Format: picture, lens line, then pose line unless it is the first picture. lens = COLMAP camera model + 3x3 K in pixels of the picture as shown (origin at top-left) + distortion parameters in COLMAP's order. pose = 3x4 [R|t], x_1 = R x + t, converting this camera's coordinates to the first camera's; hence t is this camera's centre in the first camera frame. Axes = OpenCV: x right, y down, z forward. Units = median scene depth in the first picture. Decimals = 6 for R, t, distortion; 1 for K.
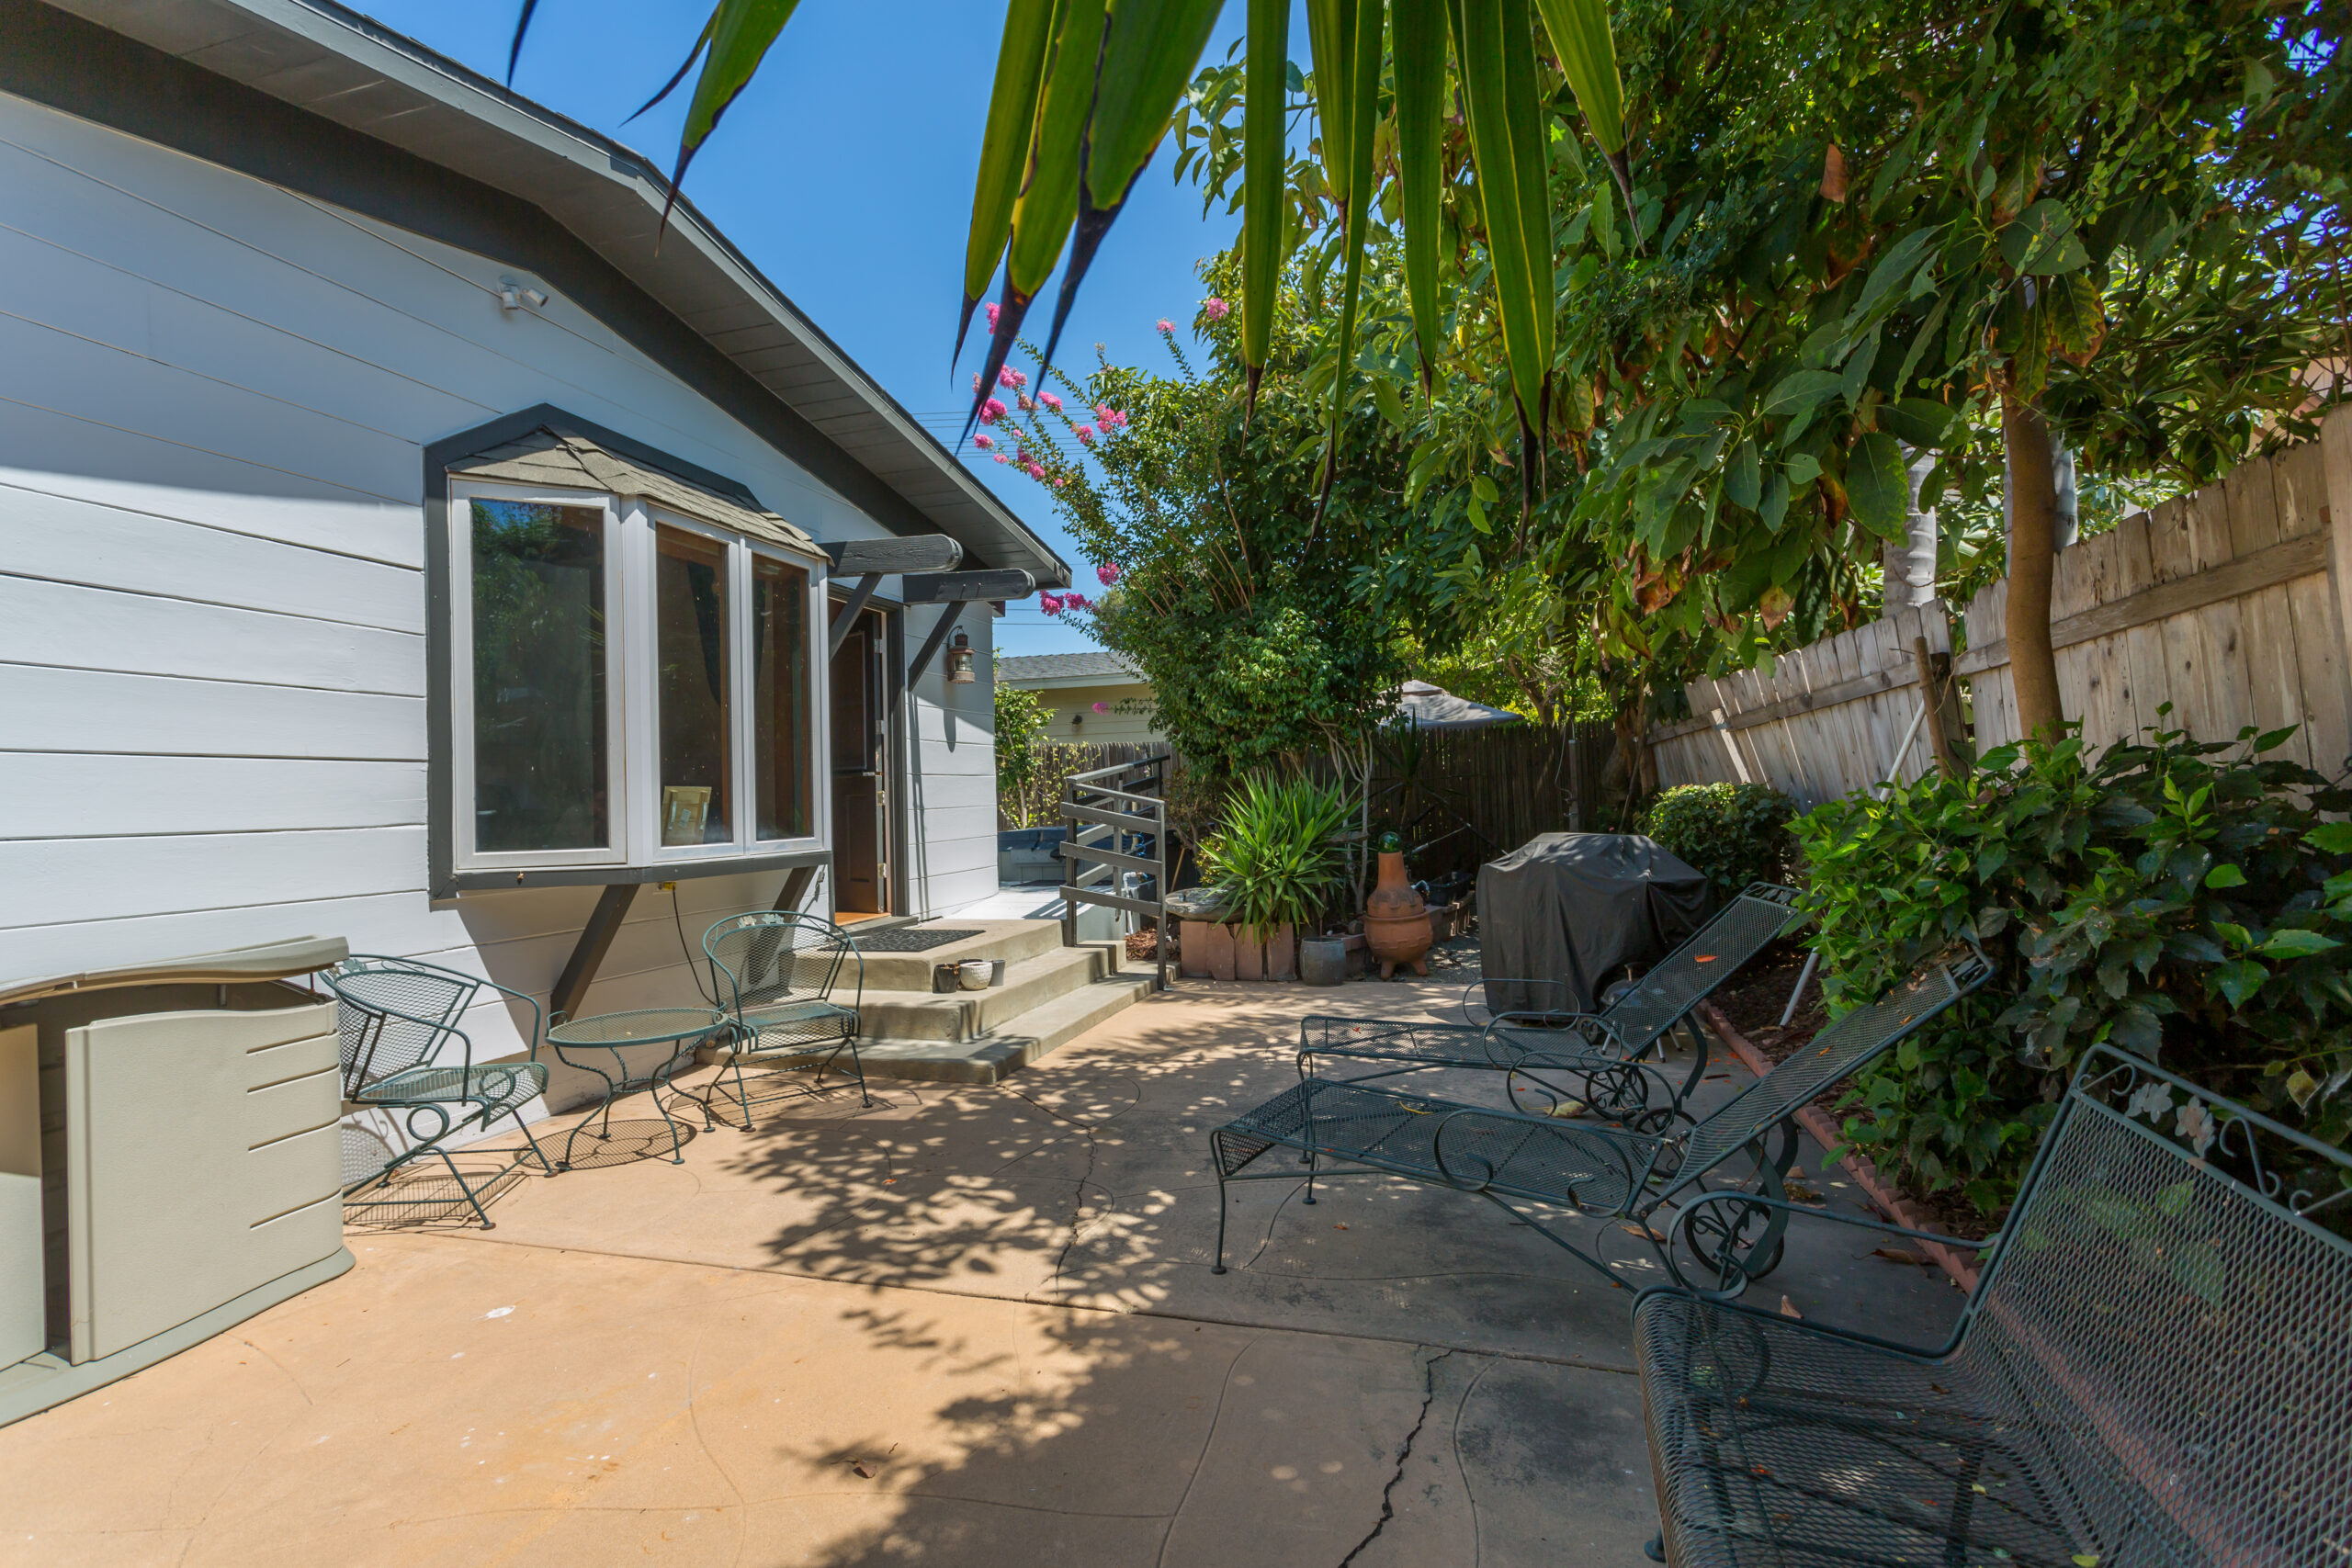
lens RADIAL K [[1137.7, 0, 1176.7], [0, 1137.7, 783.4], [0, 0, 1]] dist [-0.000028, 0.000000]
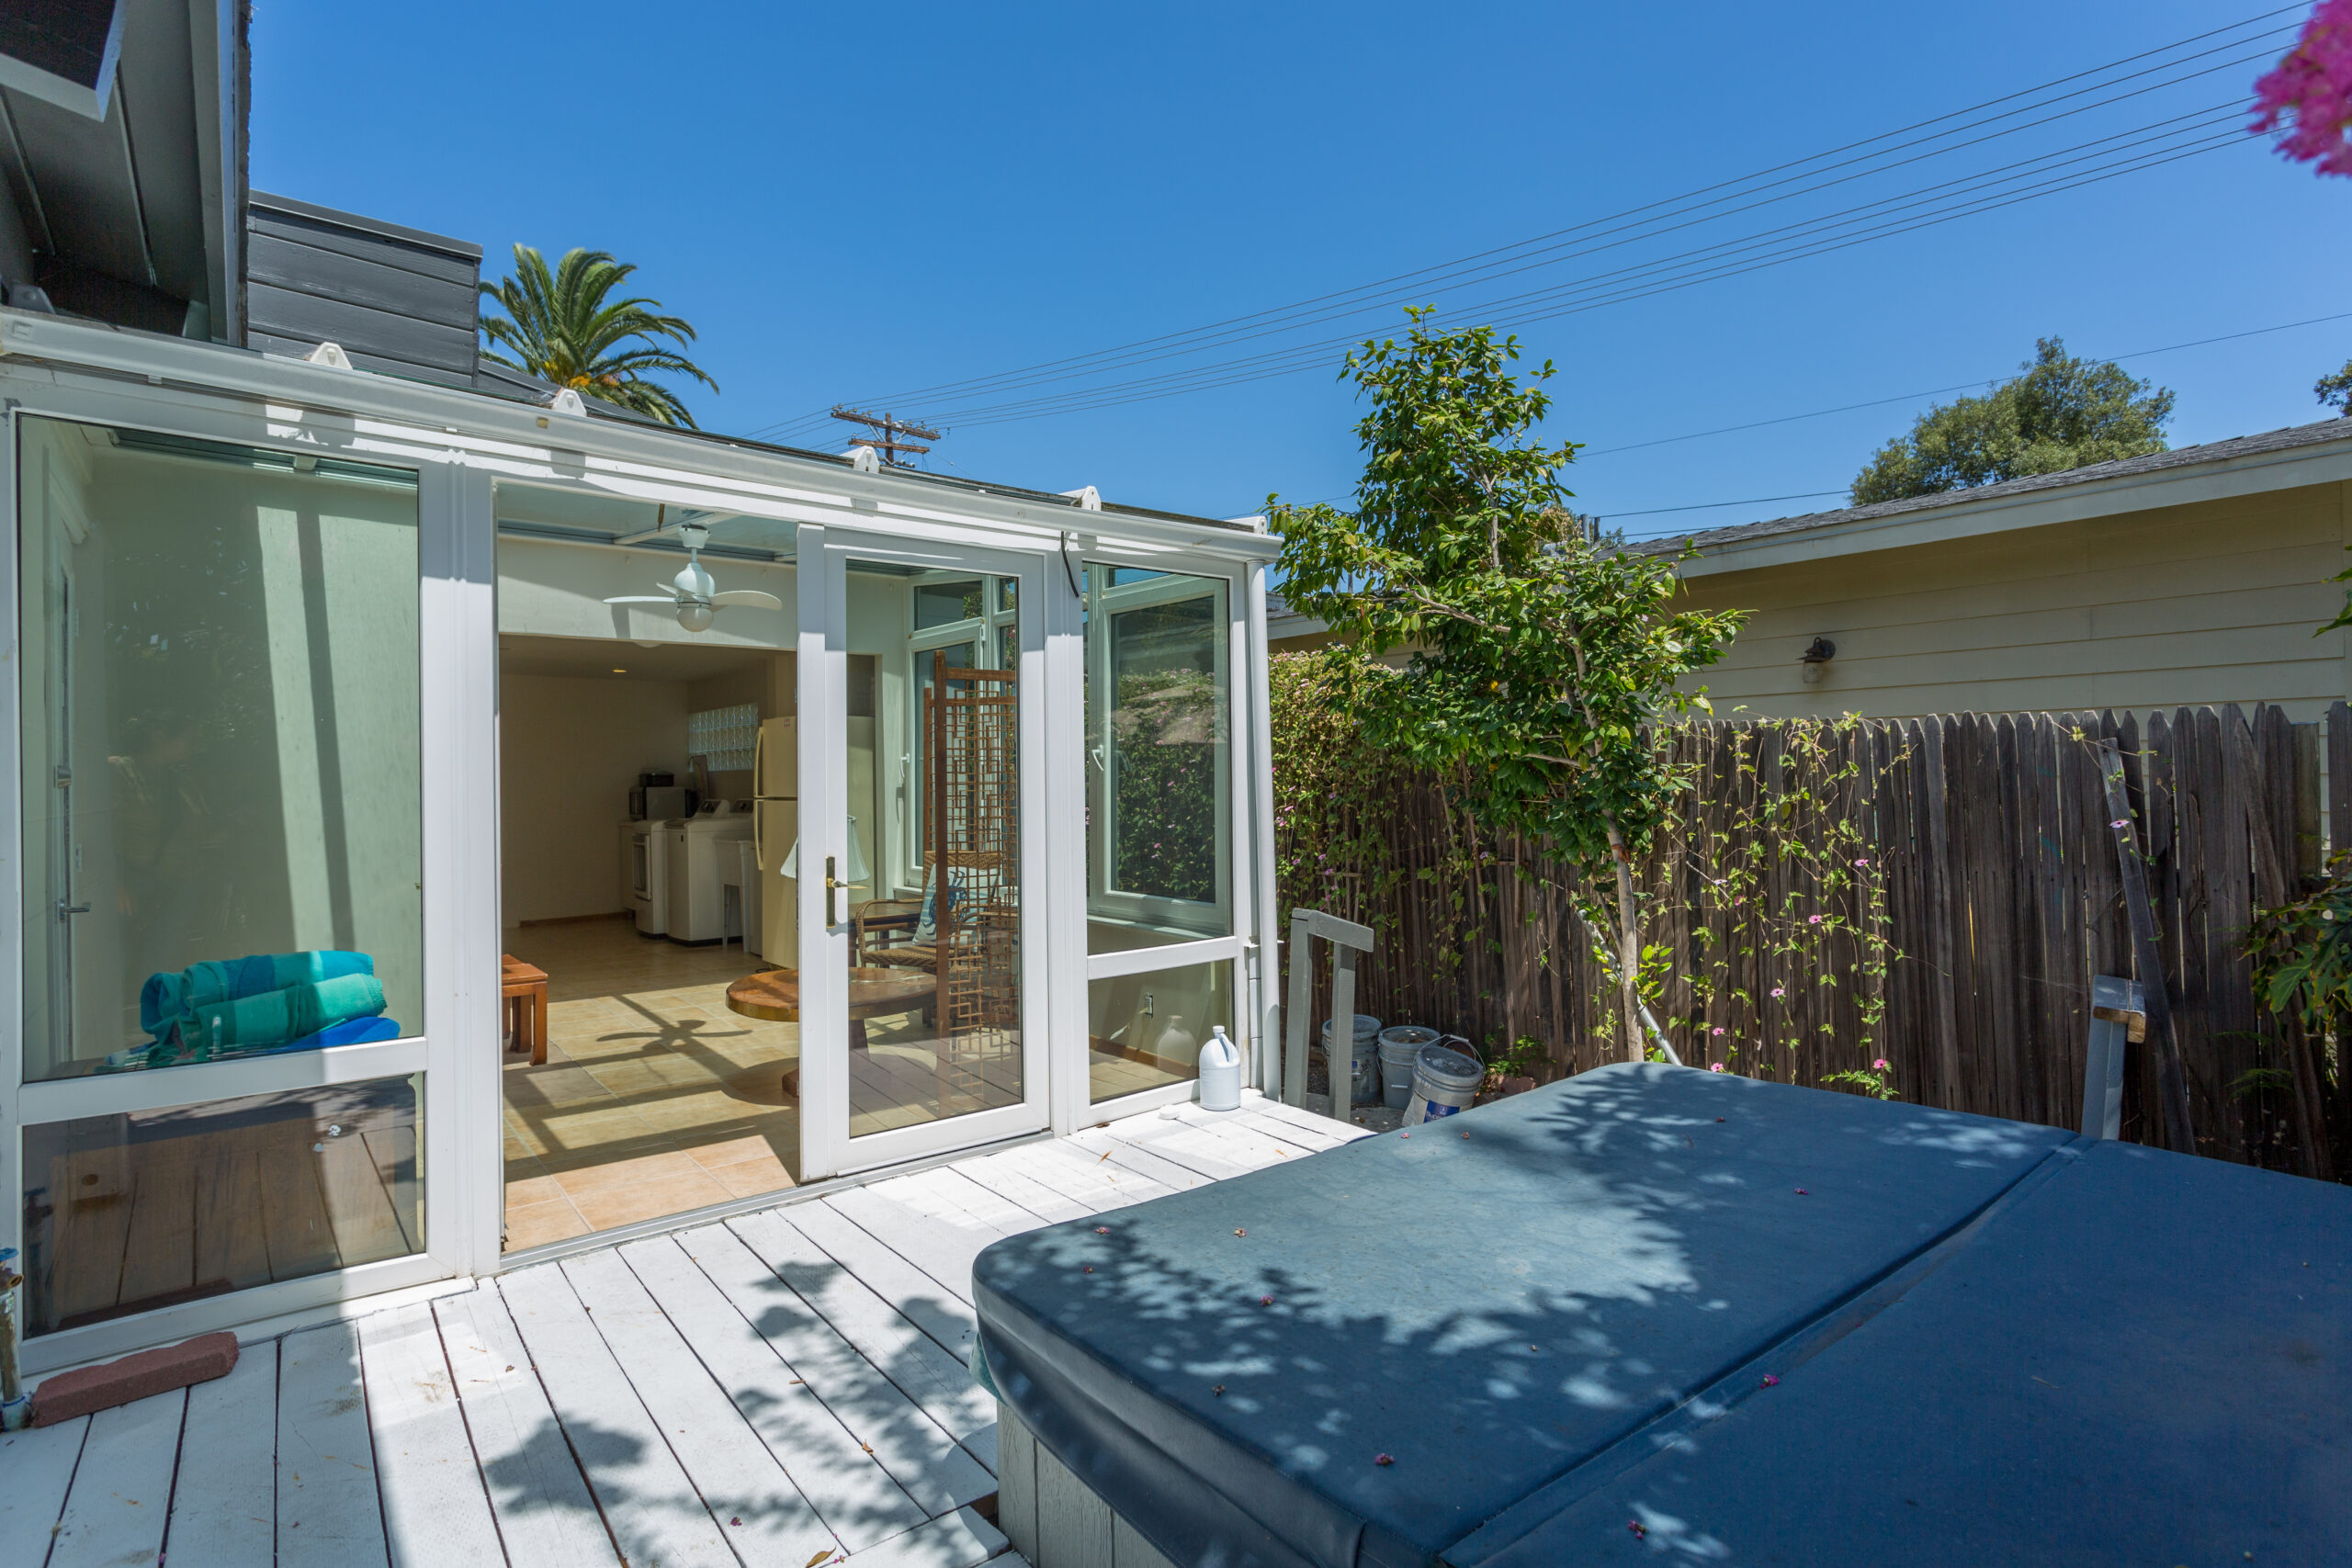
lens RADIAL K [[1120.9, 0, 1175.4], [0, 1120.9, 782.1], [0, 0, 1]] dist [0.000477, 0.000017]
pose [[0.831574, 0.006868, -0.555371, -0.063514], [-0.006983, 0.999974, 0.001909, -0.017008], [0.555370, 0.002291, 0.831600, 0.642682]]
